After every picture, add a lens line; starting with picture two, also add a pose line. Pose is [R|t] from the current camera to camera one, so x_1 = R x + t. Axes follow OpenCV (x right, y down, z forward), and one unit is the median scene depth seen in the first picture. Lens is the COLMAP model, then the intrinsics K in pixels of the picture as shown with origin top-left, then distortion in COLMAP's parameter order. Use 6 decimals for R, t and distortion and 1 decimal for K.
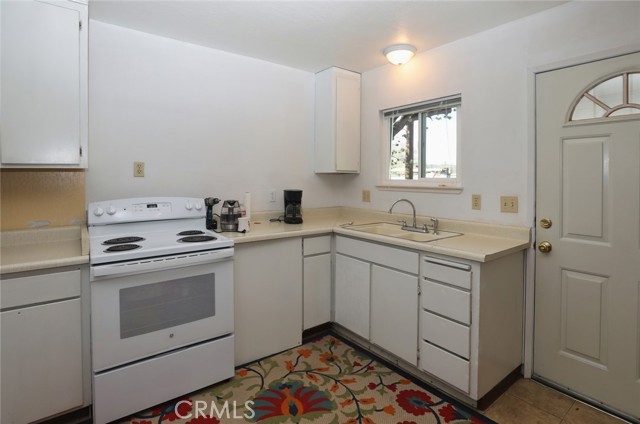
lens RADIAL K [[325.8, 0, 319.1], [0, 325.8, 187.4], [0, 0, 1]] dist [-0.002367, -0.000729]
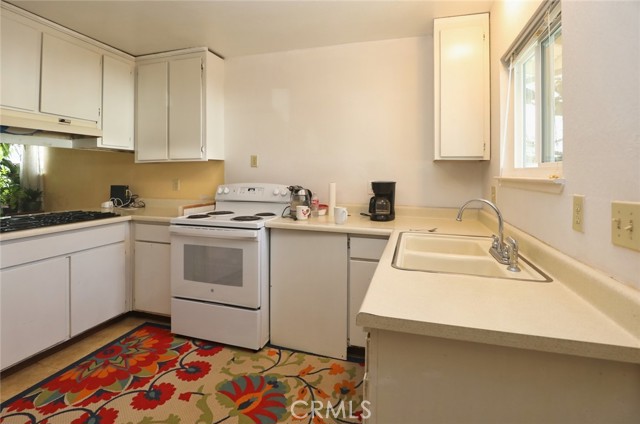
lens RADIAL K [[320.7, 0, 319.8], [0, 320.7, 172.7], [0, 0, 1]] dist [0.000778, 0.000018]
pose [[0.583375, 0.002852, -0.812198, 0.661589], [-0.025113, 0.999579, -0.014528, 0.002515], [0.811815, 0.028872, 0.583201, 0.485879]]
